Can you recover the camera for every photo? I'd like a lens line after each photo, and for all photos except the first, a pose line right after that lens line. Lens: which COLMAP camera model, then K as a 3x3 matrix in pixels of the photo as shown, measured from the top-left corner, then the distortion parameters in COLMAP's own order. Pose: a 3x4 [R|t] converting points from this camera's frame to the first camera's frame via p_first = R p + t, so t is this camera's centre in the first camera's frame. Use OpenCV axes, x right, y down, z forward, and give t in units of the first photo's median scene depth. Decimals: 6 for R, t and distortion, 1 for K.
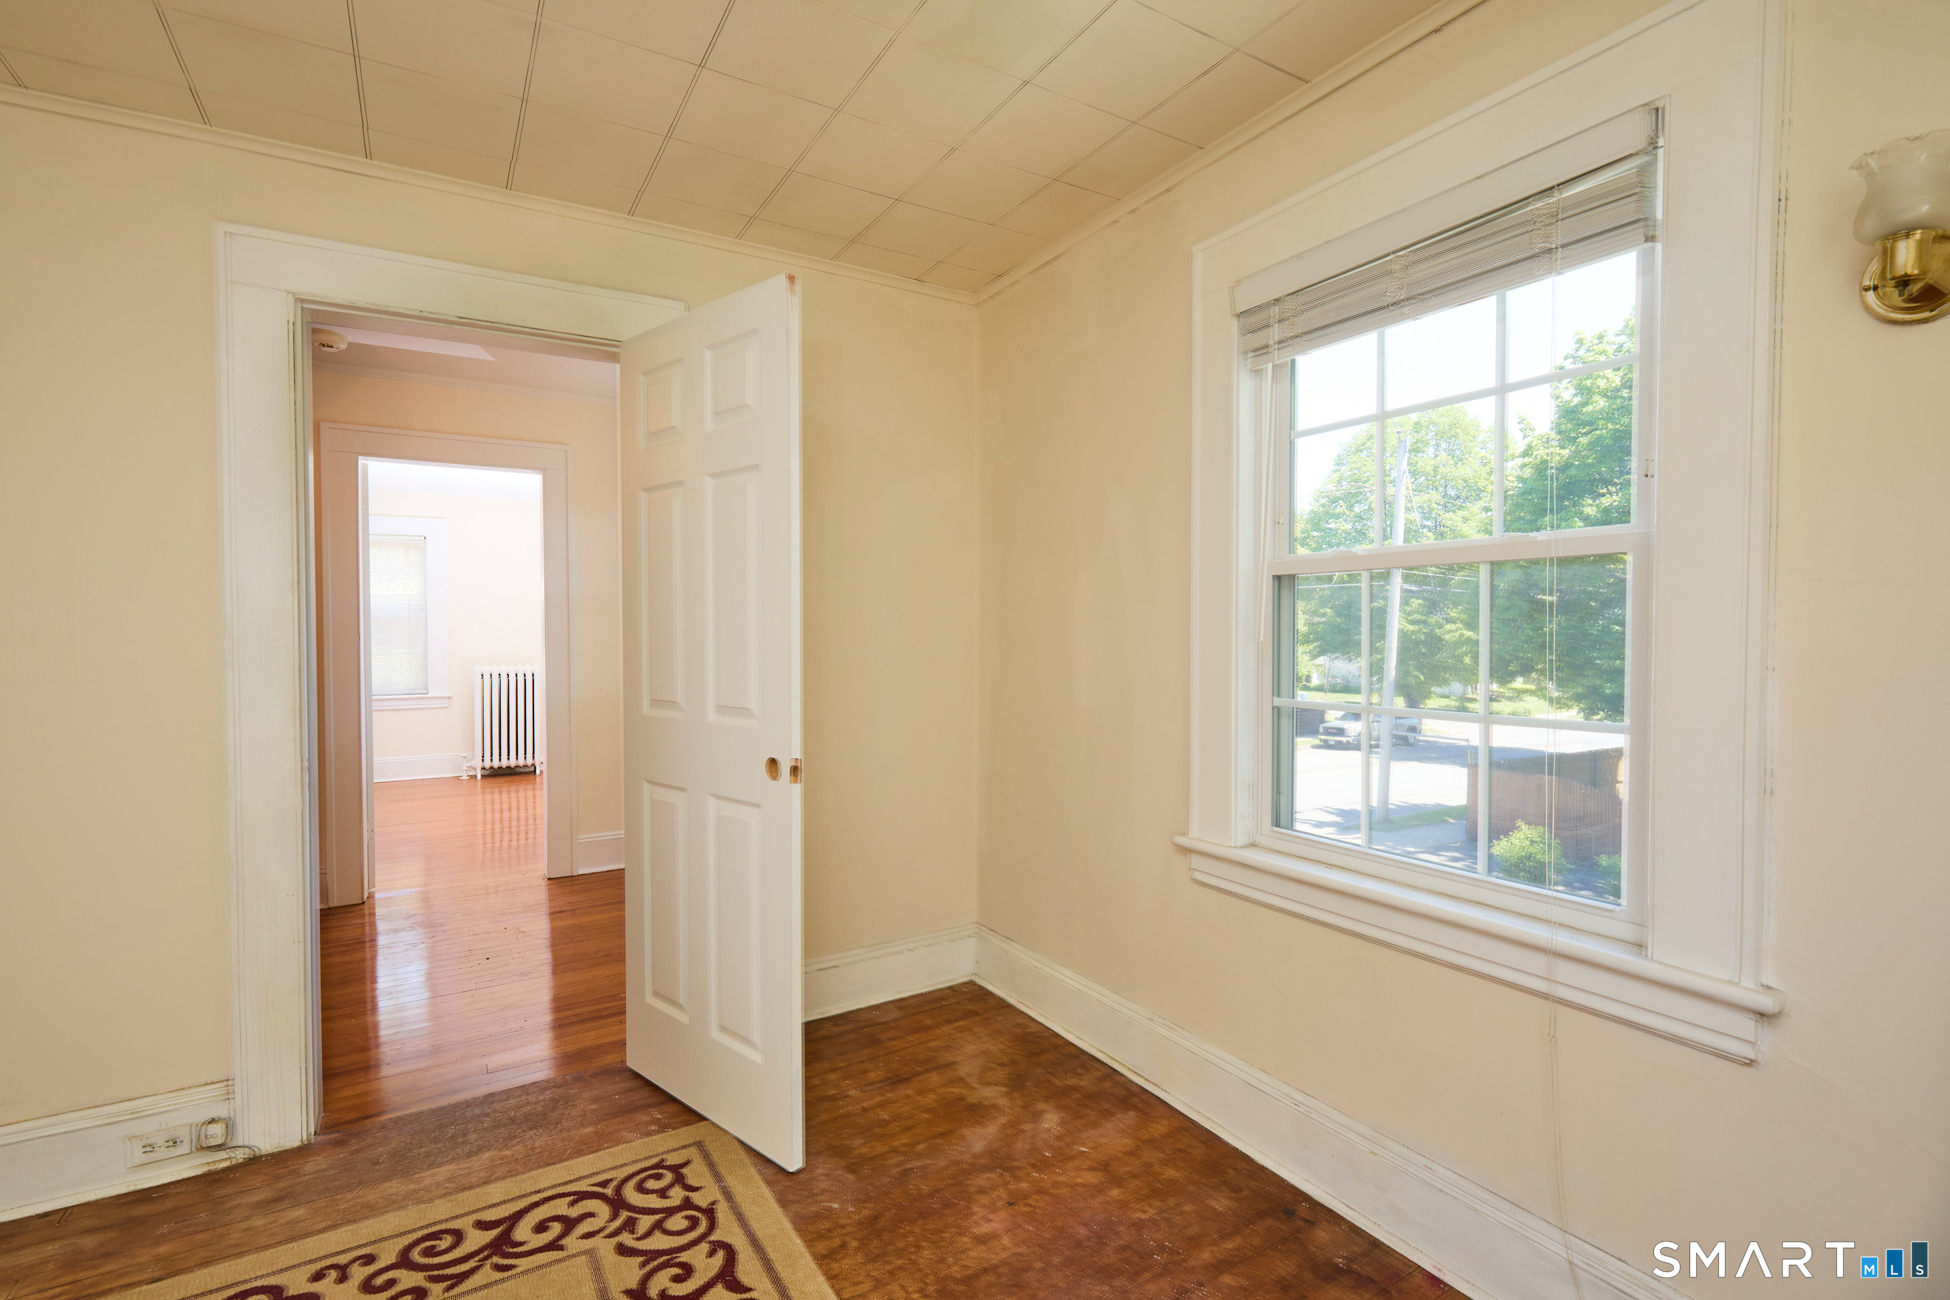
lens RADIAL K [[899.3, 0, 969.4], [0, 899.3, 637.2], [0, 0, 1]] dist [0.000465, -0.000672]
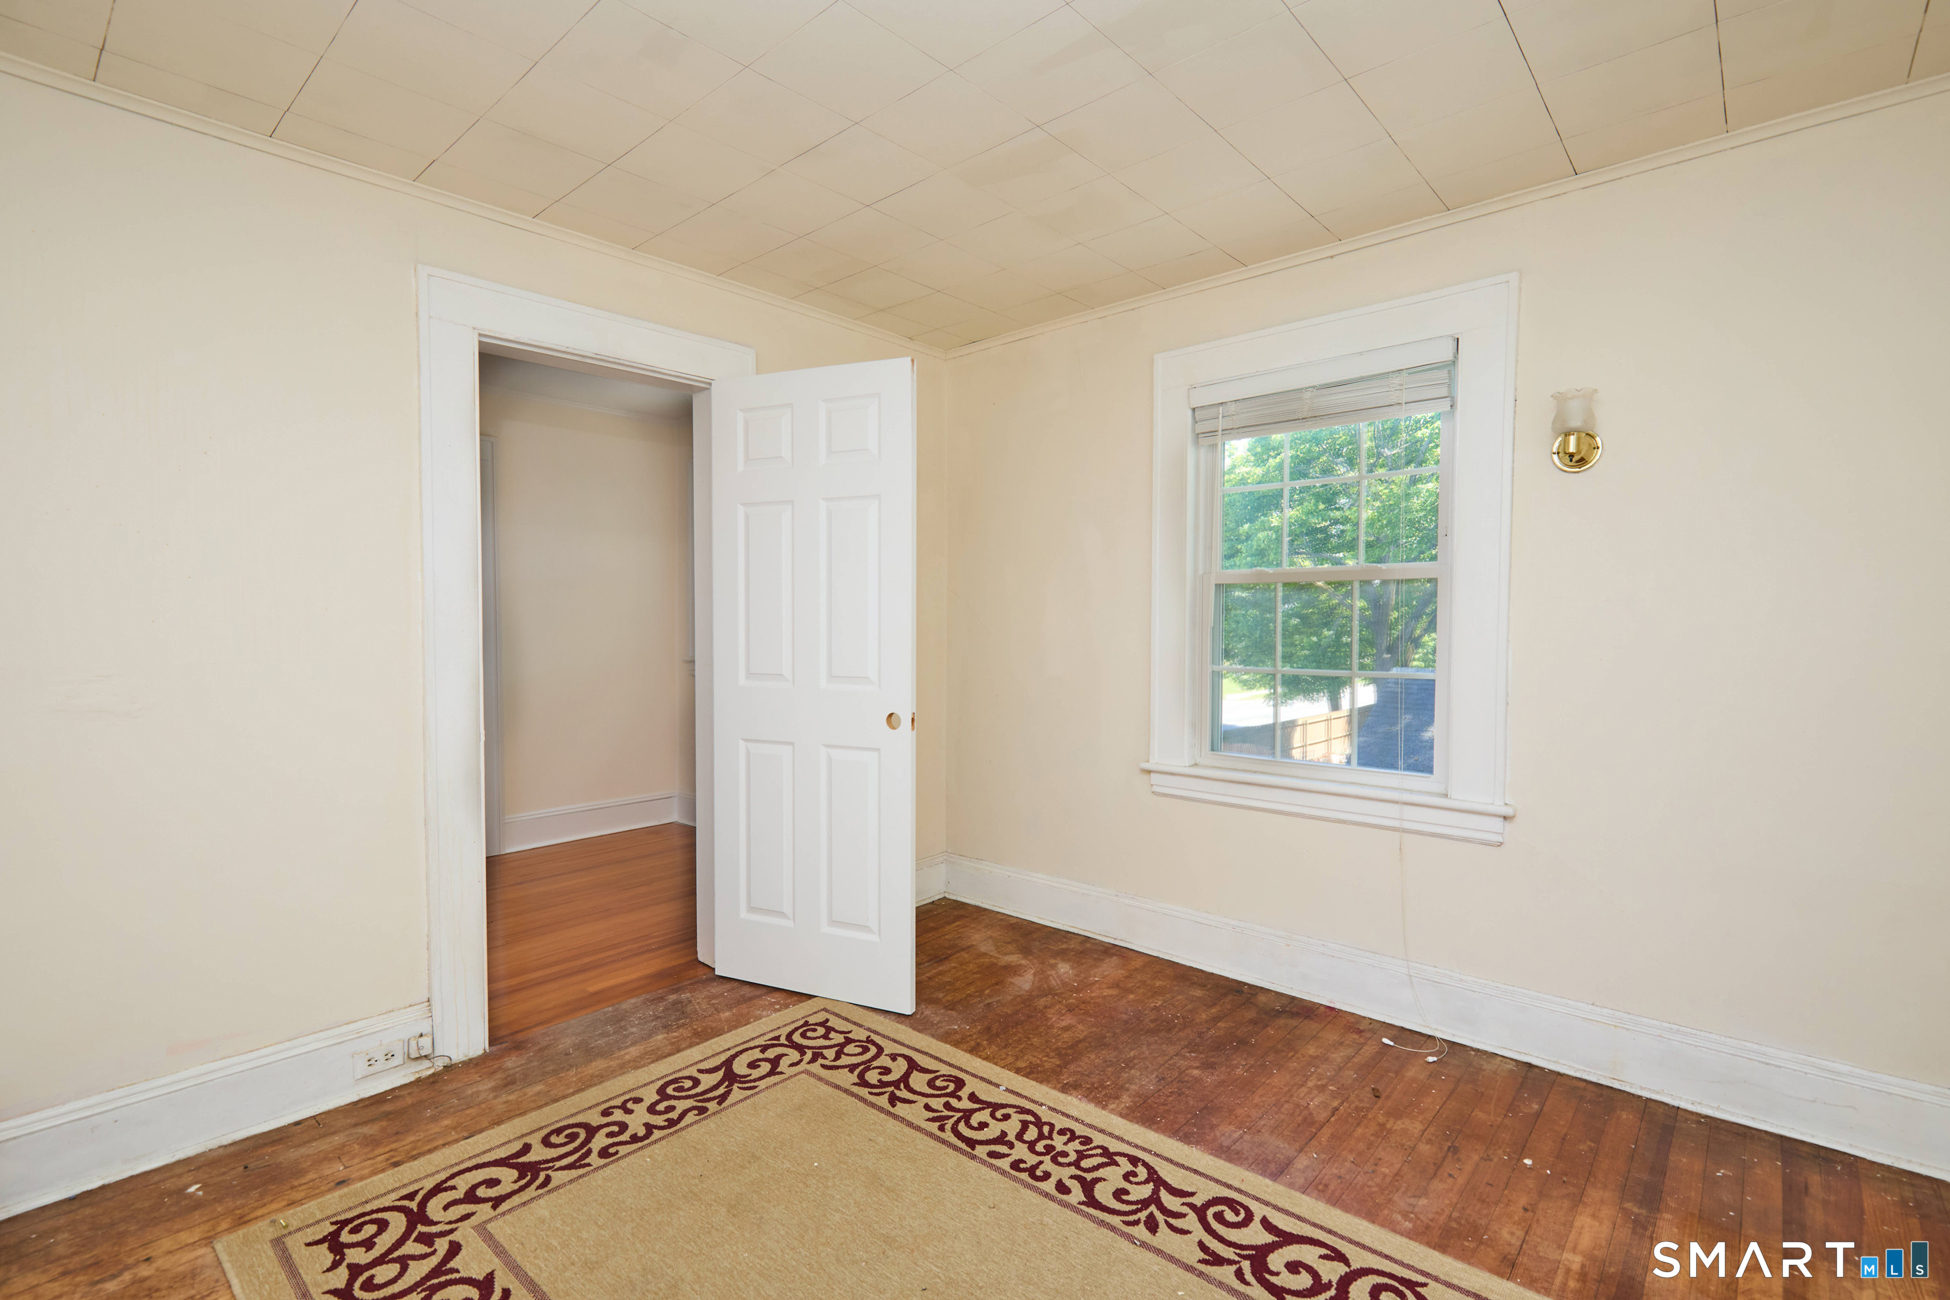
lens RADIAL K [[906.4, 0, 974.2], [0, 906.4, 632.2], [0, 0, 1]] dist [0.002763, 0.000866]
pose [[0.955517, 0.000935, 0.294934, -0.506374], [-0.002679, 0.999981, 0.005508, 0.005021], [-0.294923, -0.006053, 0.955502, -0.340489]]
